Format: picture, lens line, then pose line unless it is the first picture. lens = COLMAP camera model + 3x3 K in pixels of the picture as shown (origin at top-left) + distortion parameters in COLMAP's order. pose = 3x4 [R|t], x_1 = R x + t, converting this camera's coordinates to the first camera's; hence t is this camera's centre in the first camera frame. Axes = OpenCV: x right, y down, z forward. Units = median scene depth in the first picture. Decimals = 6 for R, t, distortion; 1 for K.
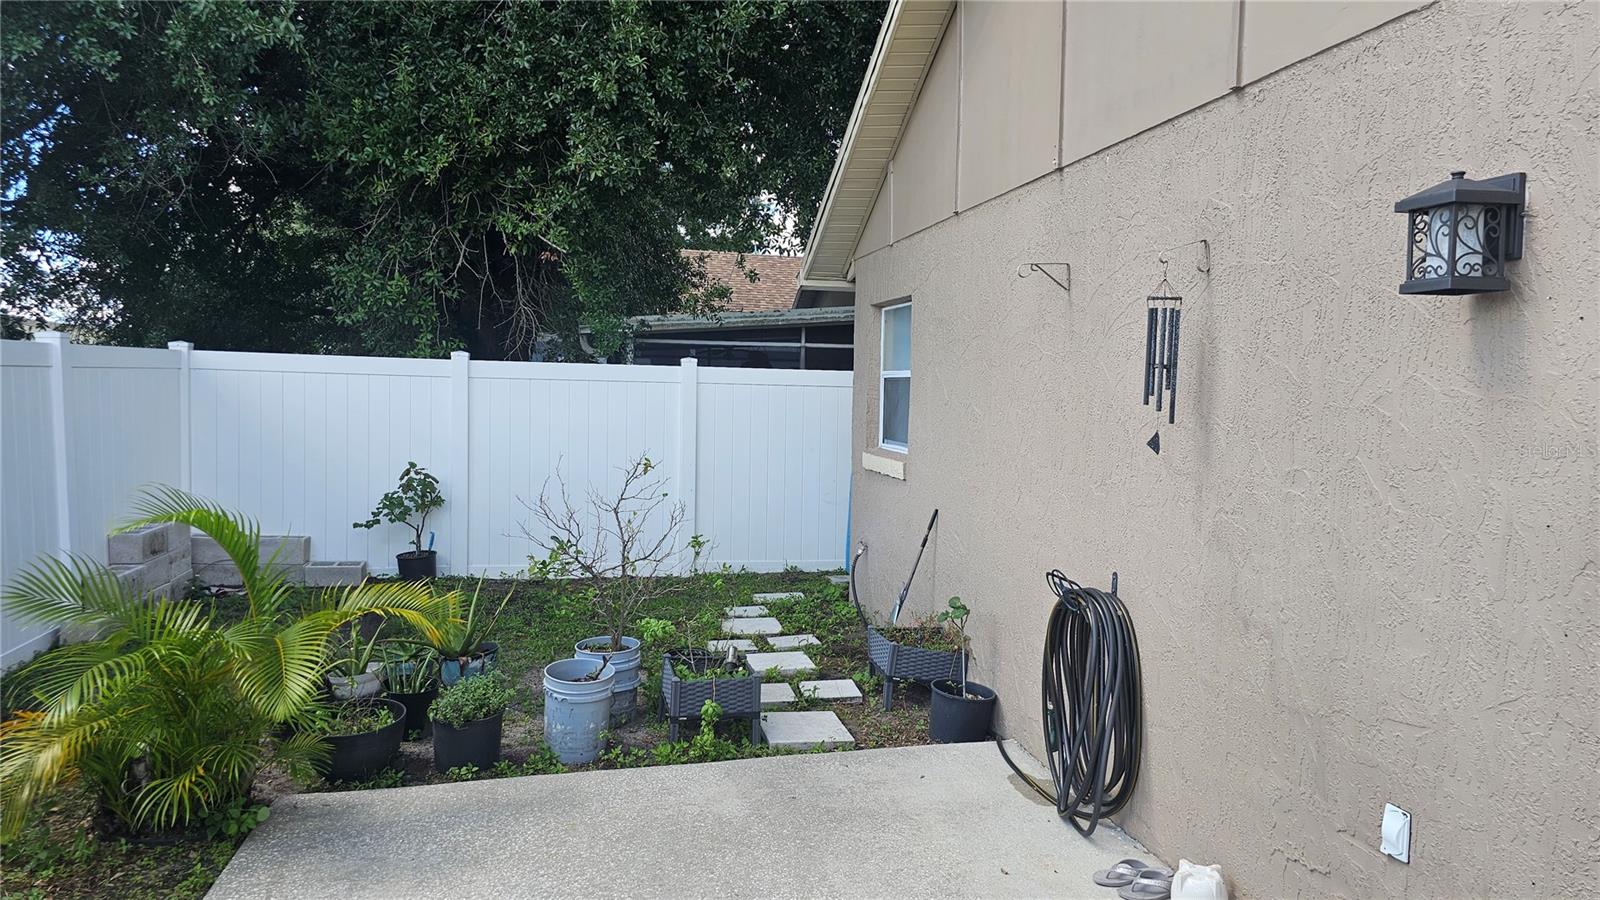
lens RADIAL K [[1074.3, 0, 796.8], [0, 1074.3, 434.1], [0, 0, 1]] dist [0.064914, -0.051885]
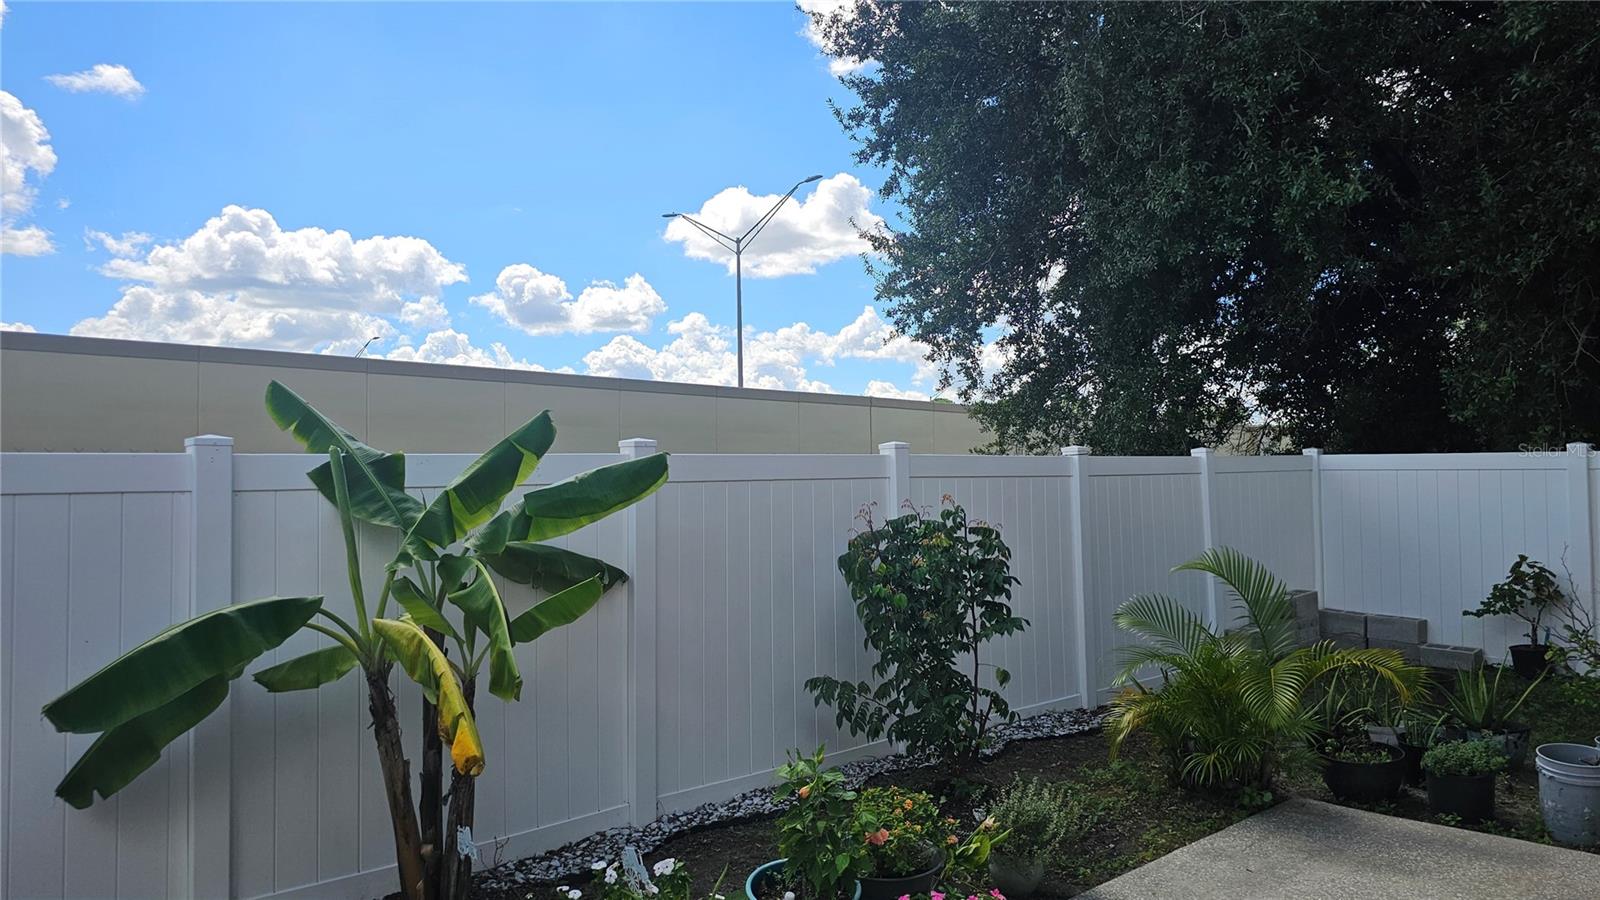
lens RADIAL K [[1076.7, 0, 778.6], [0, 1076.7, 439.9], [0, 0, 1]] dist [0.068659, -0.058625]
pose [[0.483010, -0.056844, -0.873768, 0.334403], [-0.014530, 0.997233, -0.072908, 0.006113], [0.875494, 0.047911, 0.480847, -0.168718]]
